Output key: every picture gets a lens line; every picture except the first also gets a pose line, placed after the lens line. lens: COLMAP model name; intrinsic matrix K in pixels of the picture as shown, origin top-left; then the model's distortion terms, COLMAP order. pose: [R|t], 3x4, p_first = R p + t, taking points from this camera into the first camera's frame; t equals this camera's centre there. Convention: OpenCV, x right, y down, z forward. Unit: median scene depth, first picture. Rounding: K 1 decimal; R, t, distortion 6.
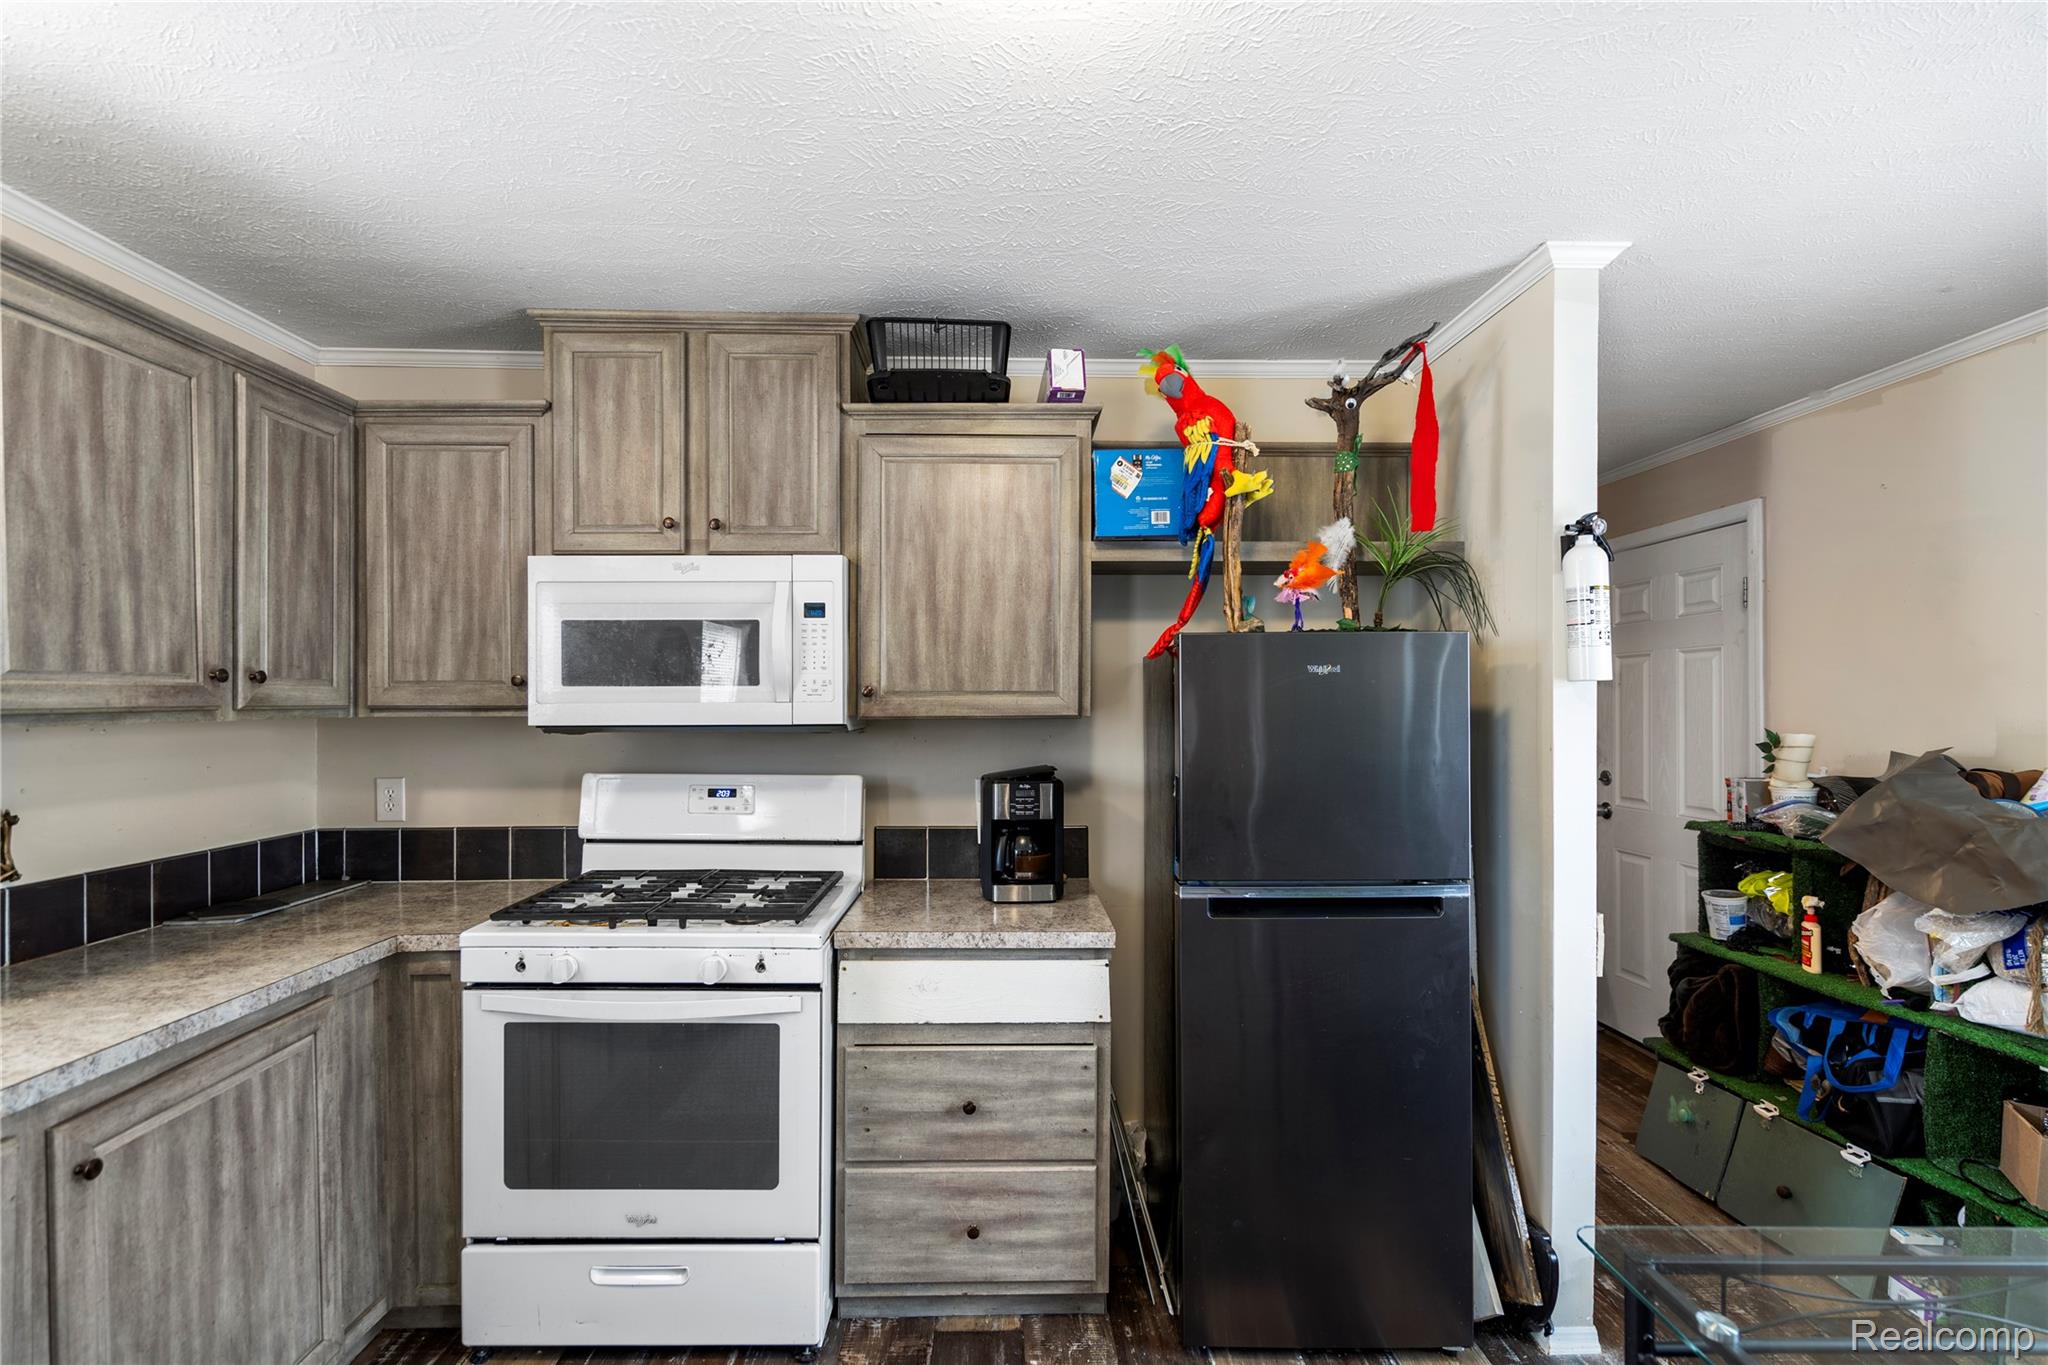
lens RADIAL K [[928.5, 0, 1018.5], [0, 928.5, 697.5], [0, 0, 1]] dist [-0.004736, 0.000320]
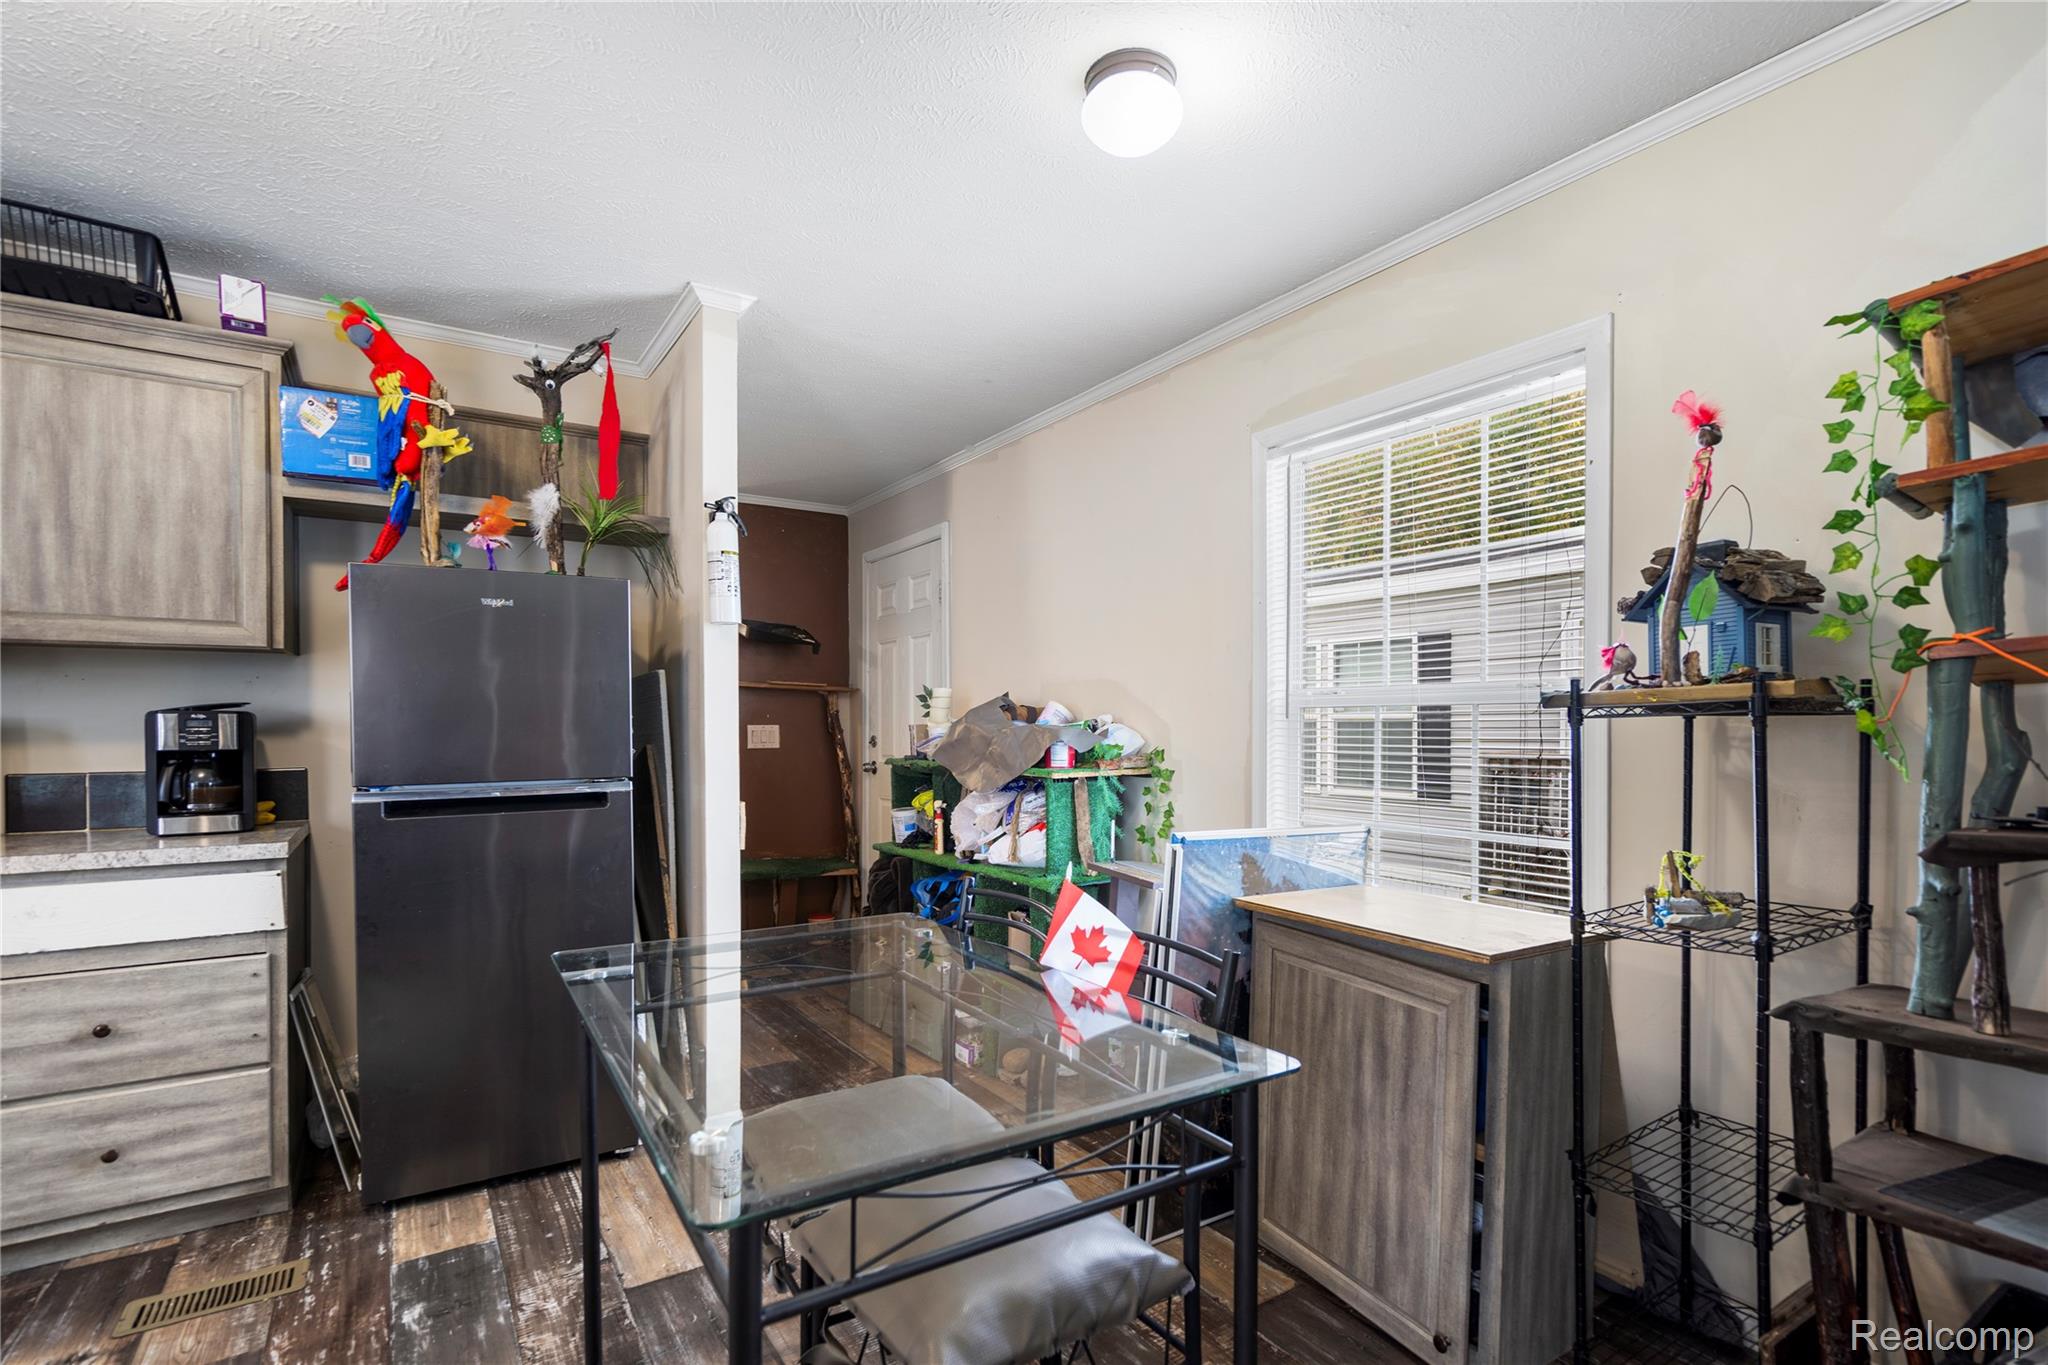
lens RADIAL K [[948.5, 0, 1023.3], [0, 948.5, 740.1], [0, 0, 1]] dist [-0.001375, 0.000102]
pose [[0.847103, -0.011266, 0.531310, 0.224526], [0.001825, 0.999831, 0.018291, 0.109350], [-0.531426, -0.014524, 0.846980, -0.332197]]
